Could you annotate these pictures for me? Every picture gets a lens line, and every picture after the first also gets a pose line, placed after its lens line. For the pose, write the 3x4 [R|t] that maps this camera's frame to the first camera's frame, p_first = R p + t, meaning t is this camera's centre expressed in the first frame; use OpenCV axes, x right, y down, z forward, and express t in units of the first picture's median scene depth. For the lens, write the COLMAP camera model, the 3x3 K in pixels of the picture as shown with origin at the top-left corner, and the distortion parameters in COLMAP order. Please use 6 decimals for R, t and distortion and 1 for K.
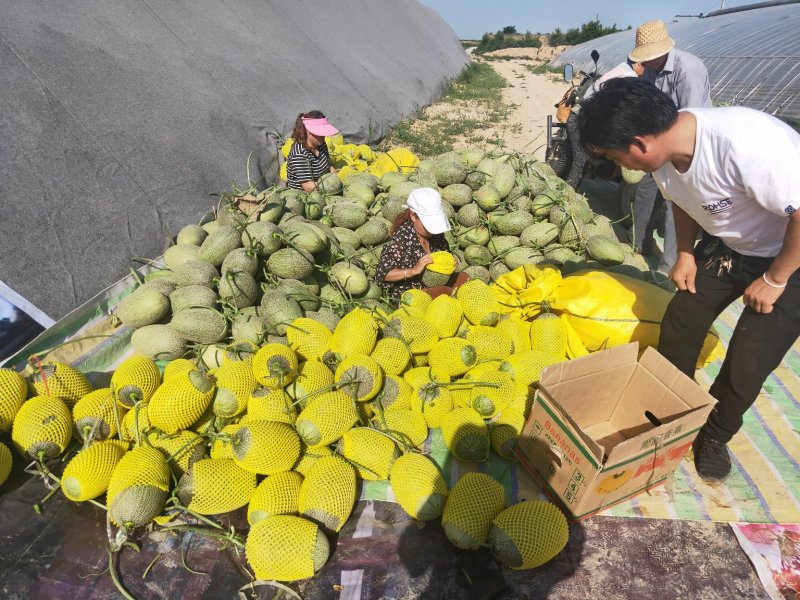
lens RADIAL K [[612.1, 0, 400.3], [0, 612.1, 300.4], [0, 0, 1]] dist [0.026205, -0.008118]
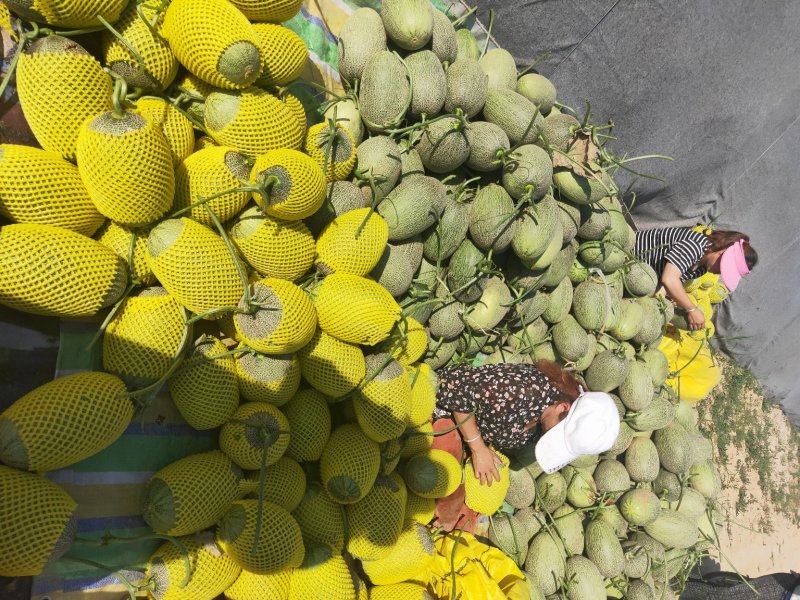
lens RADIAL K [[612.1, 0, 400.0], [0, 612.1, 298.9], [0, 0, 1]] dist [0.026205, -0.008118]
pose [[0.035078, 0.988358, -0.148047, 0.007173], [-0.970365, 0.069123, 0.231548, -0.086500], [0.239085, 0.135537, 0.961492, 0.255700]]
